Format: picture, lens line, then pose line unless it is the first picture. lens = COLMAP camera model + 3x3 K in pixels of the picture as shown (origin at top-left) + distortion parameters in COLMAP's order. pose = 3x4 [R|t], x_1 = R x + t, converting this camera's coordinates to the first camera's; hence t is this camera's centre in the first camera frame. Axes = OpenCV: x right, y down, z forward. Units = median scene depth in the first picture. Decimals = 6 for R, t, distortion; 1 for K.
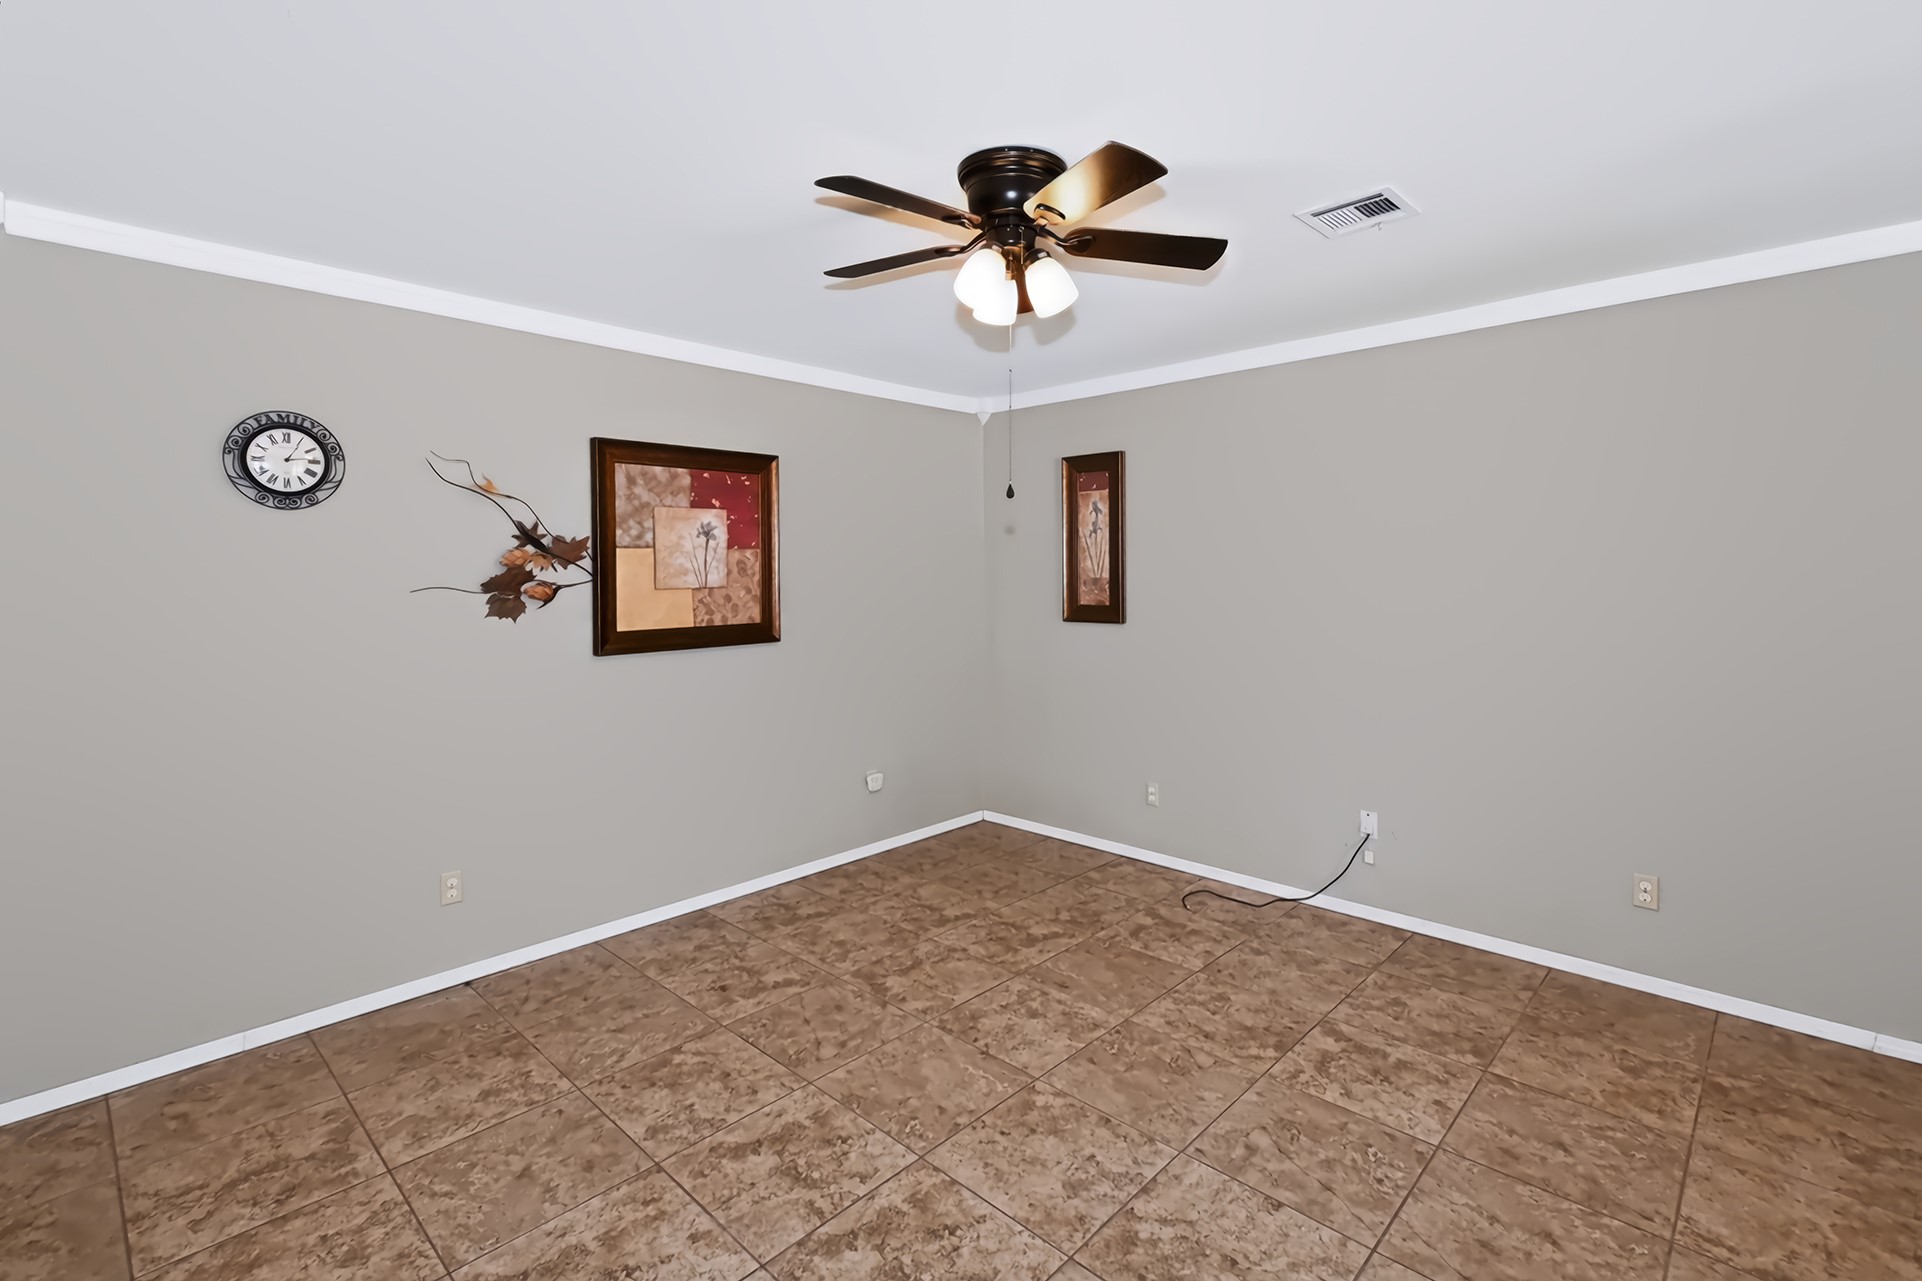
lens RADIAL K [[870.6, 0, 992.3], [0, 870.6, 517.9], [0, 0, 1]] dist [0.011200, -0.005998]
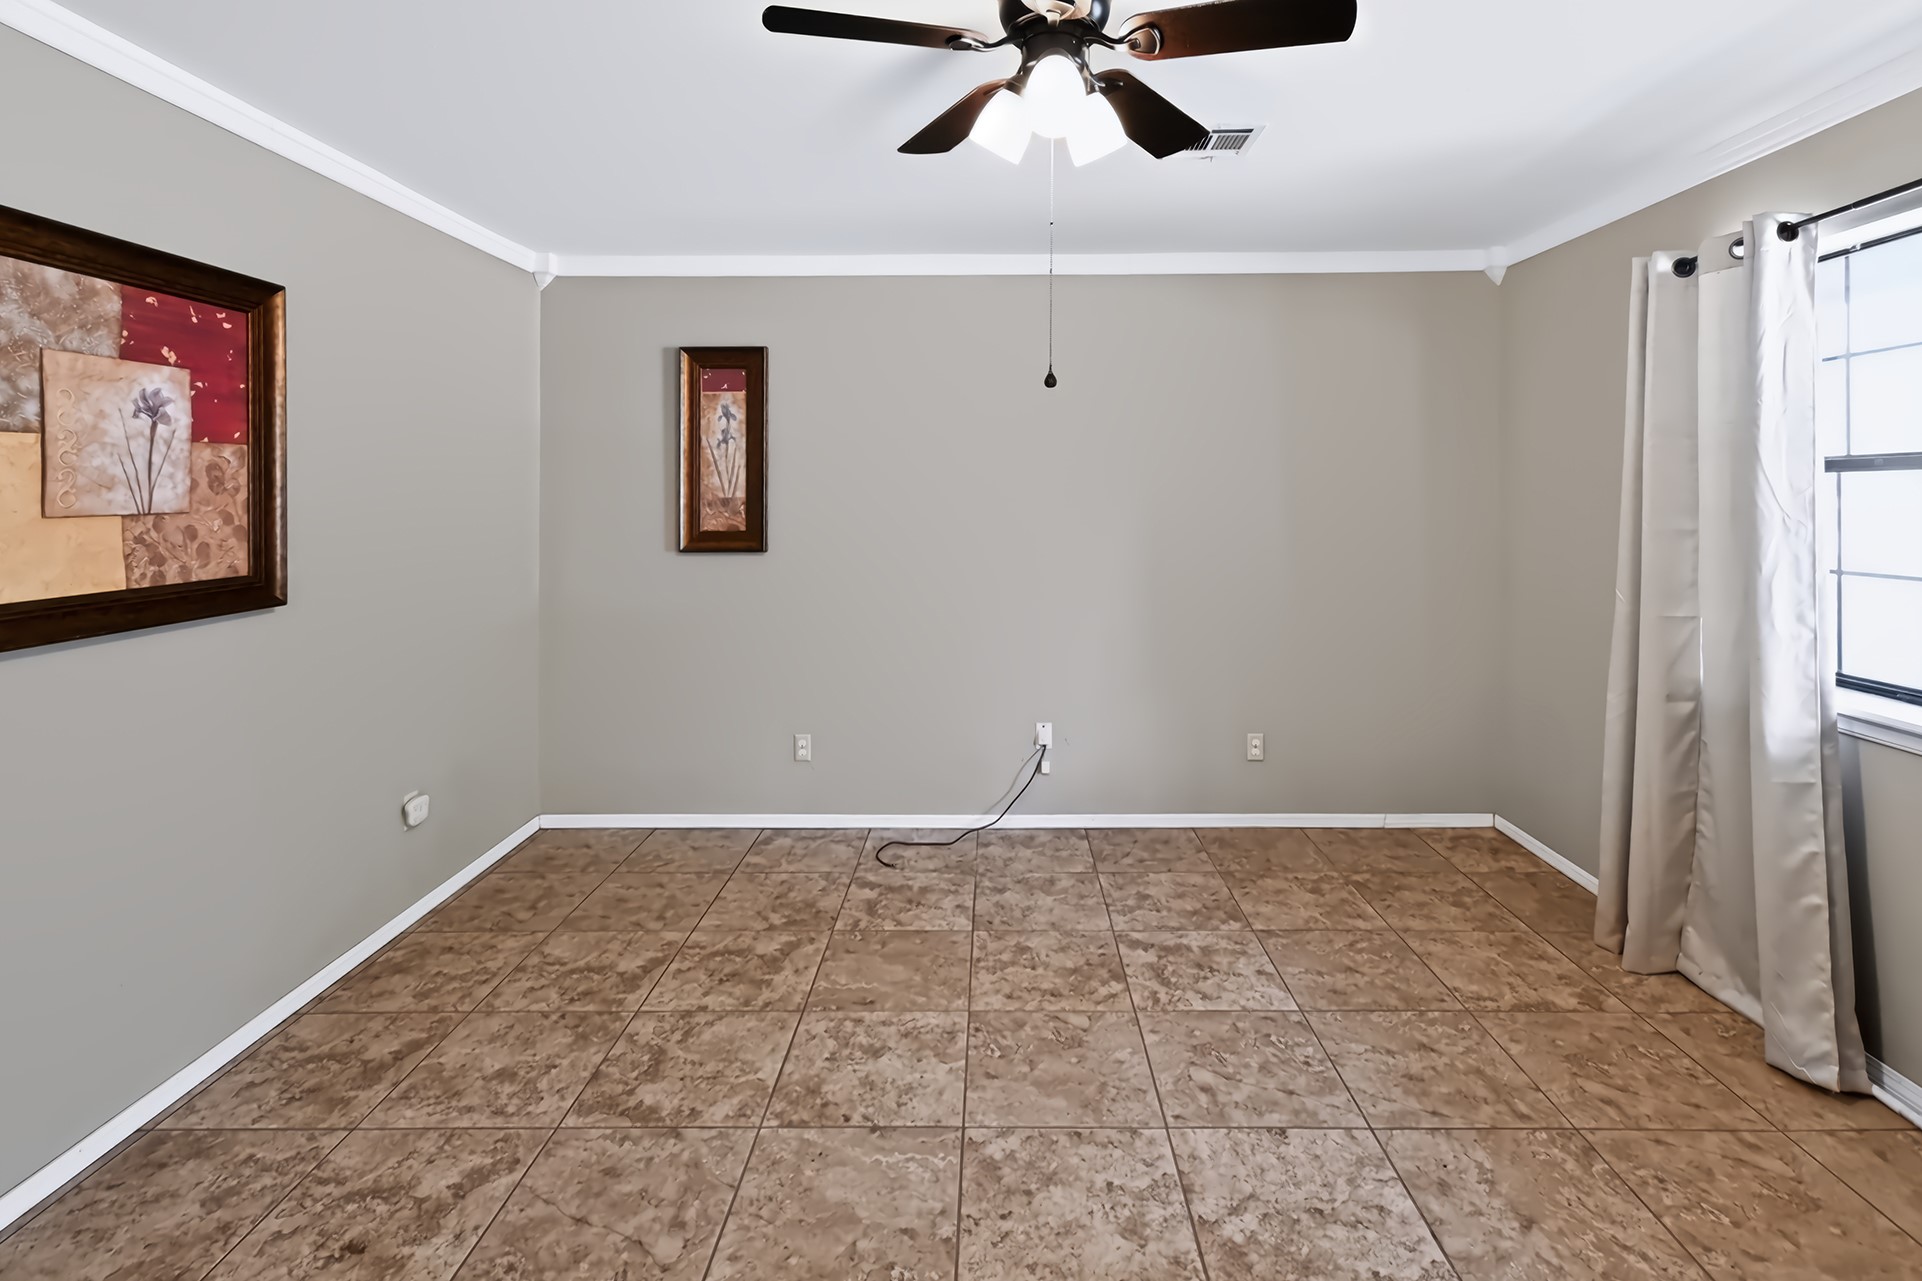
lens RADIAL K [[887.3, 0, 972.8], [0, 887.3, 448.5], [0, 0, 1]] dist [0.001768, 0.000162]
pose [[0.736123, 0.038618, 0.675745, -0.362781], [-0.043036, 0.999021, -0.010212, 0.027557], [-0.675478, -0.021564, 0.737065, 0.299171]]
